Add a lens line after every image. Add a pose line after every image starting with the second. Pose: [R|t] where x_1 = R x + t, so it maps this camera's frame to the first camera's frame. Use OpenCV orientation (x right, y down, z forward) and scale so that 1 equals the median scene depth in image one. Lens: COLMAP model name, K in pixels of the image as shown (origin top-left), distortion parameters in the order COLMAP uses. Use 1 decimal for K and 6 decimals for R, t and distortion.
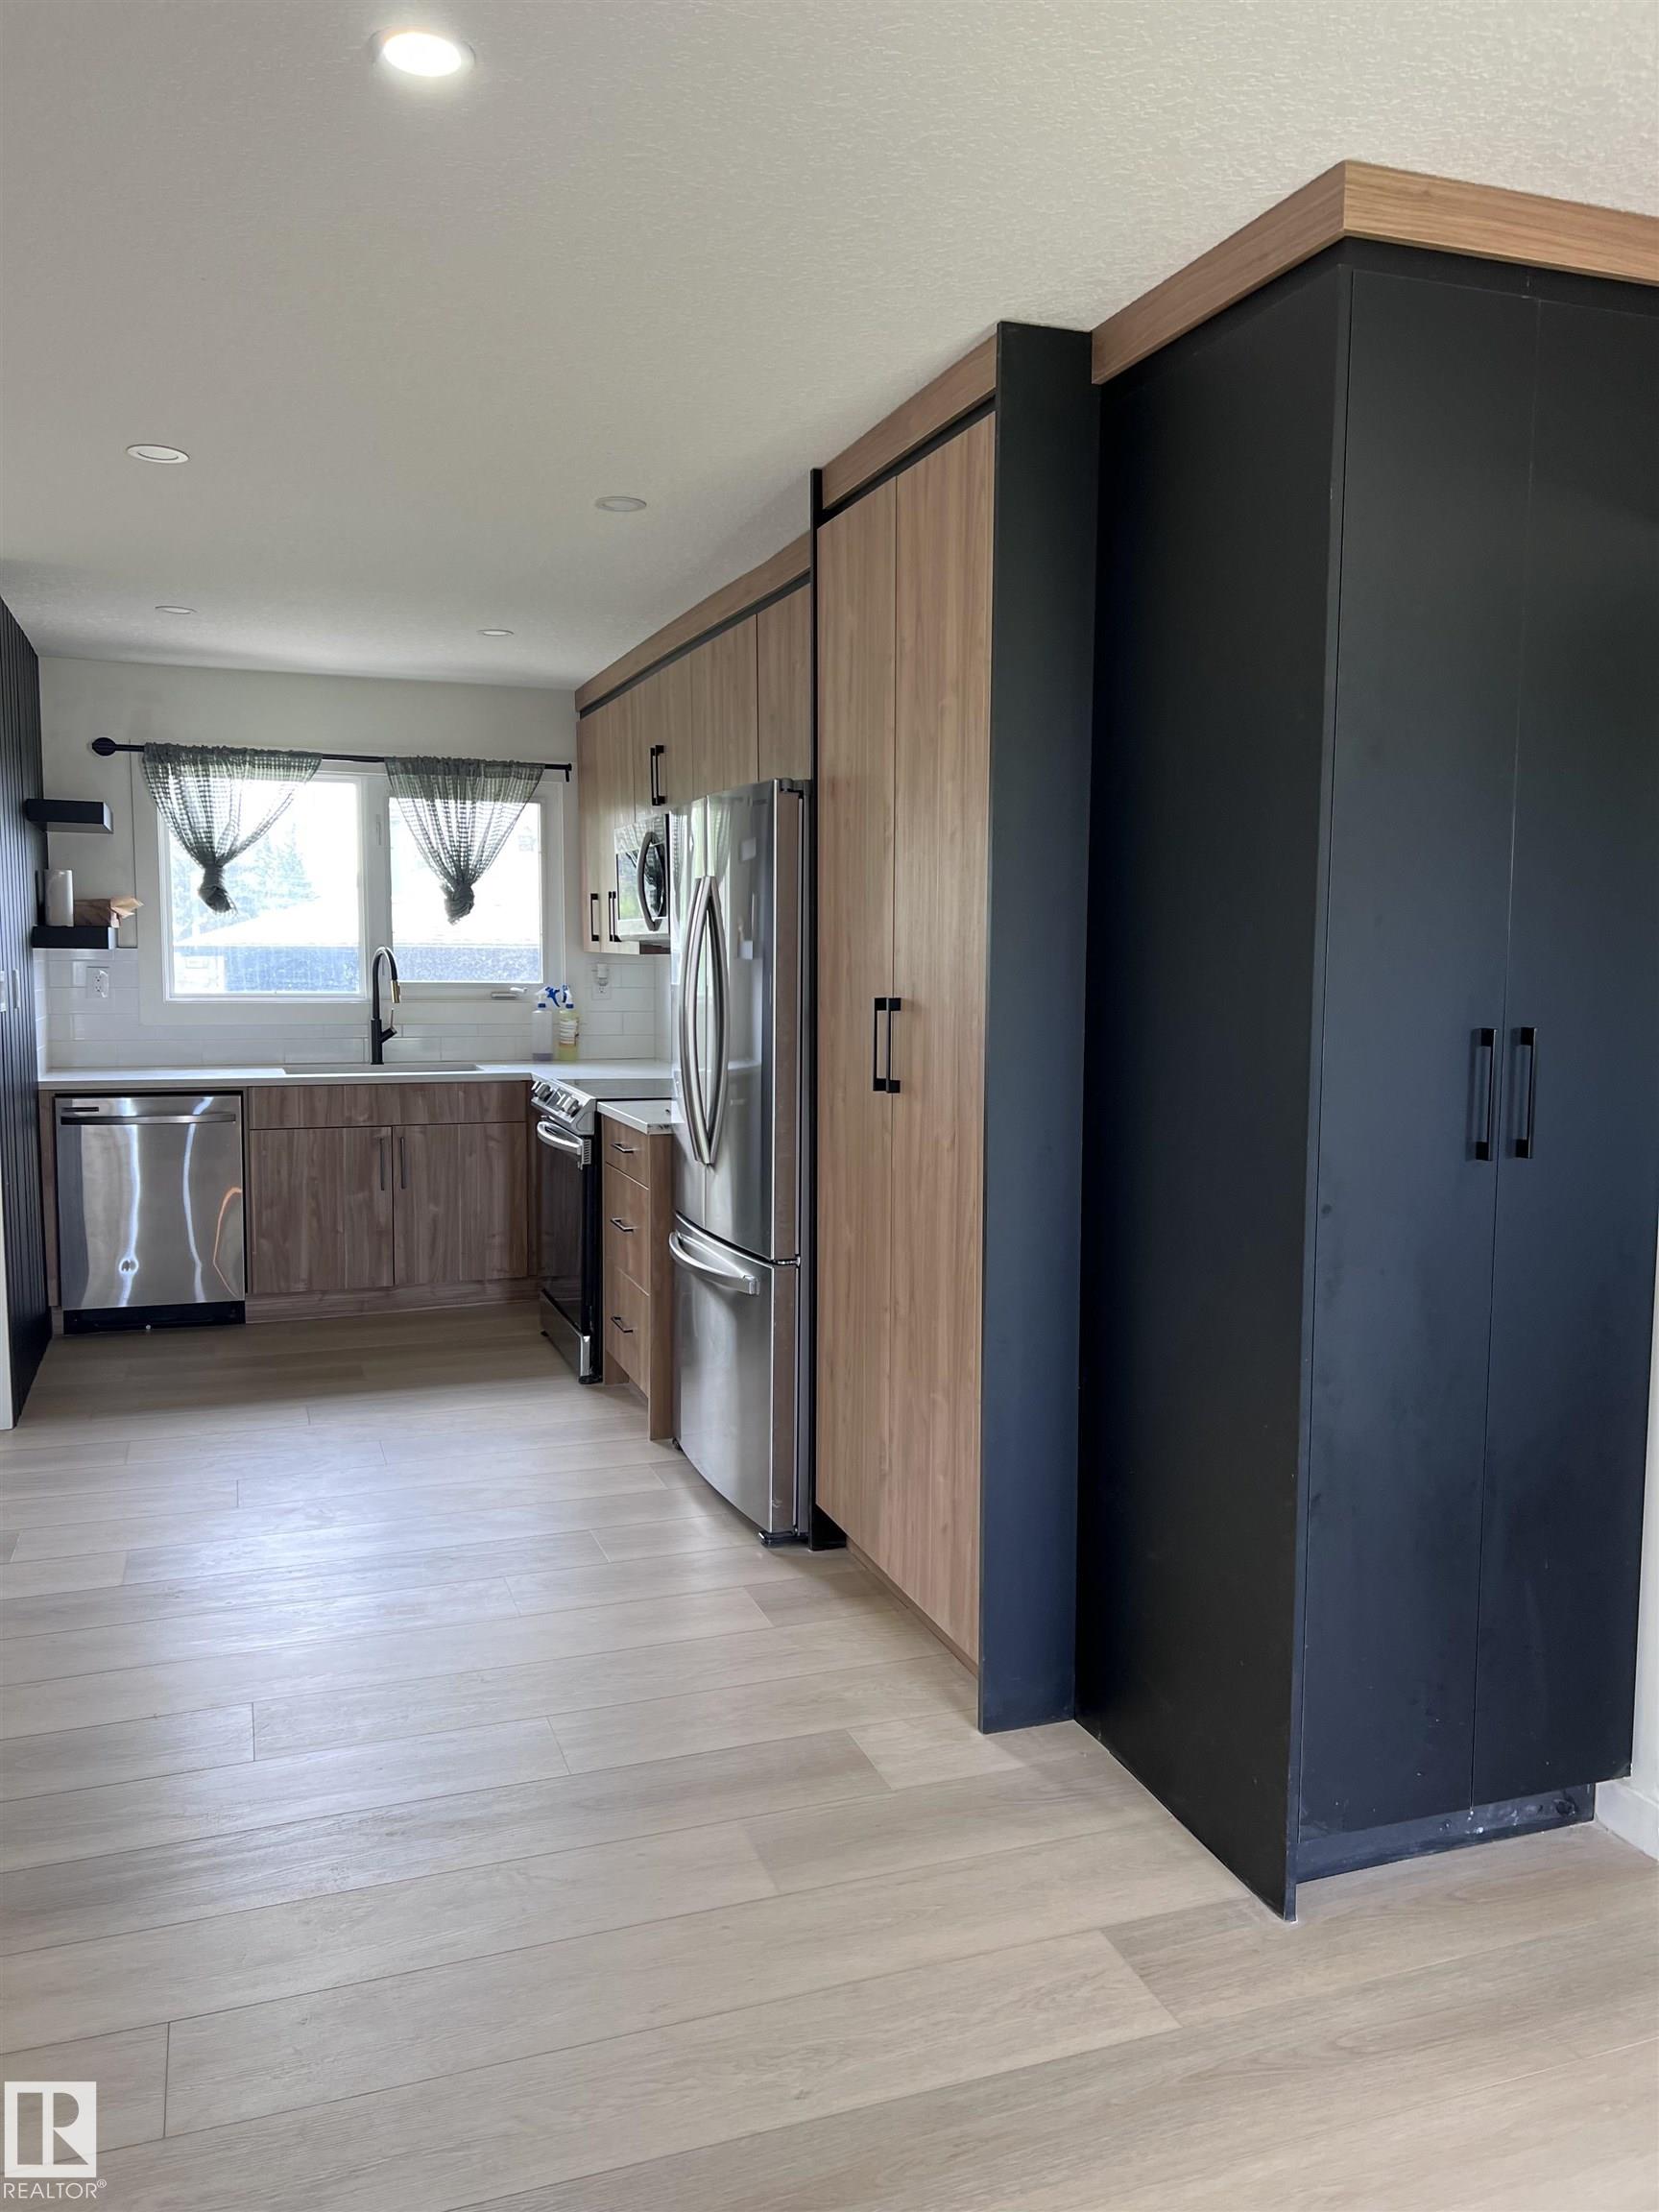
lens RADIAL K [[1663.2, 0, 868.0], [0, 1663.2, 1116.6], [0, 0, 1]] dist [0.054067, -0.069127]
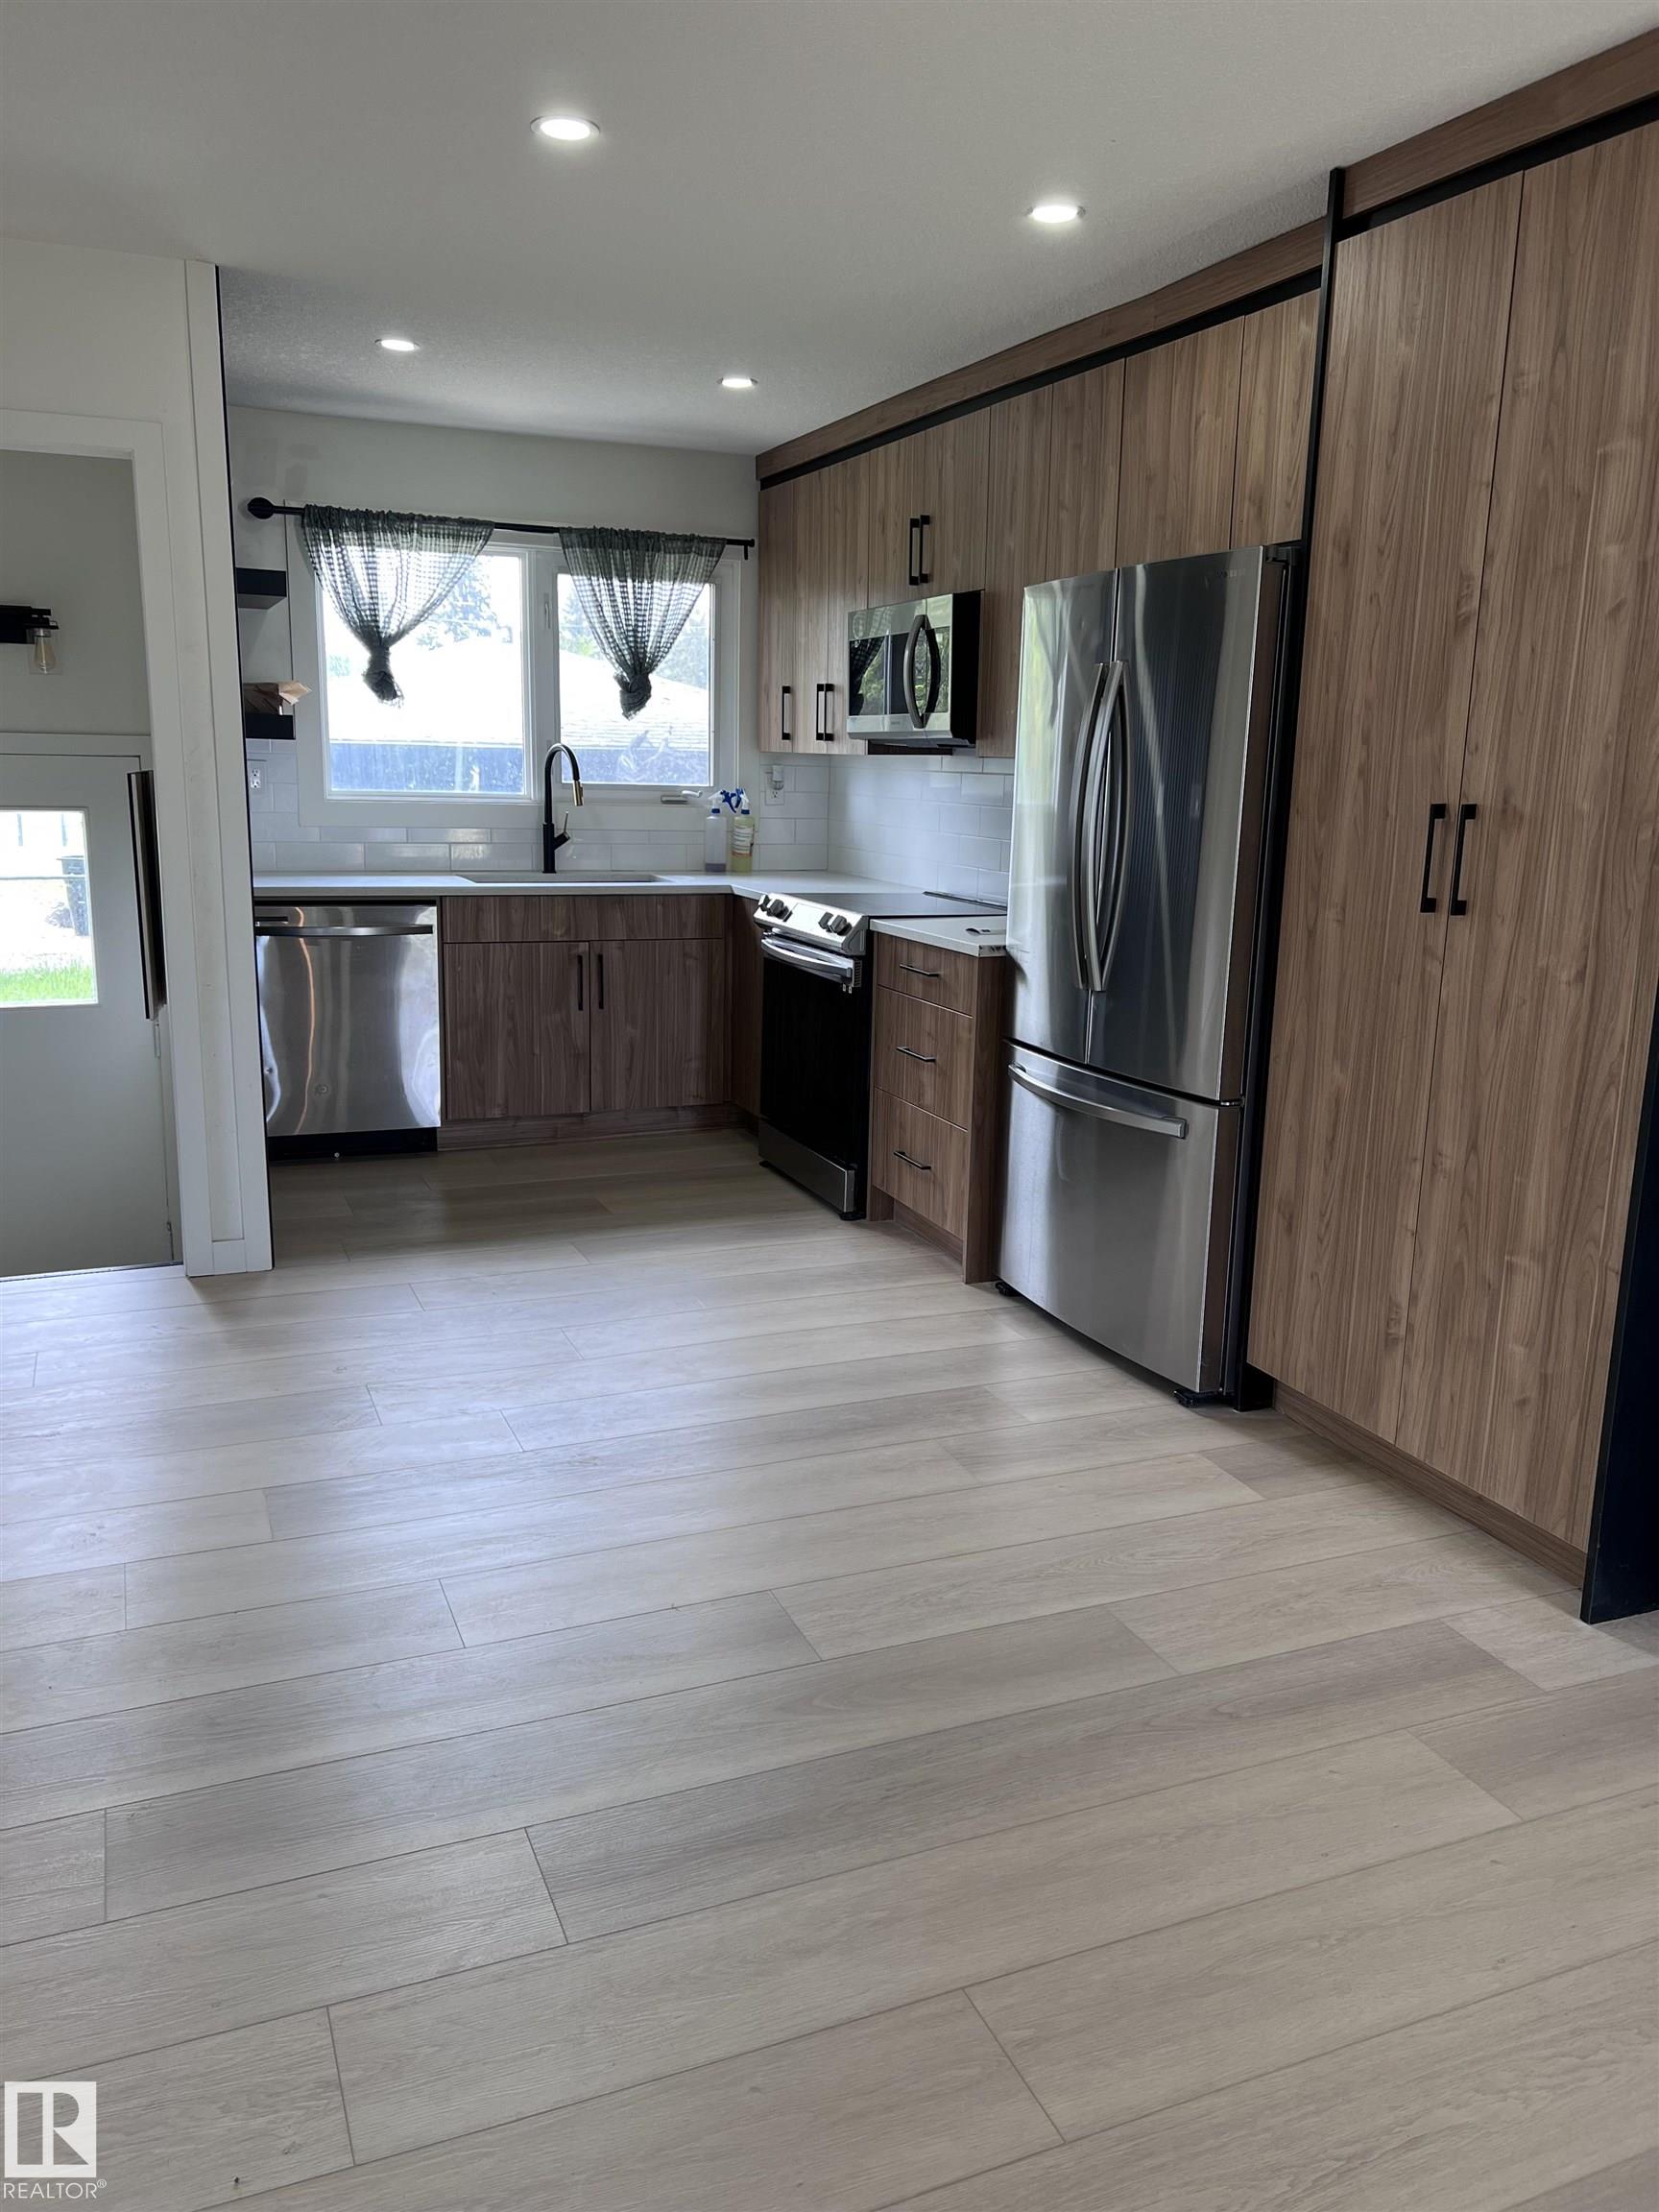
lens RADIAL K [[1663.2, 0, 852.1], [0, 1663.2, 1117.4], [0, 0, 1]] dist [0.054067, -0.069127]
pose [[0.999083, 0.005674, 0.042434, -0.180182], [-0.010402, 0.993648, 0.112050, -0.002152], [-0.041528, -0.112389, 0.992796, 0.066987]]
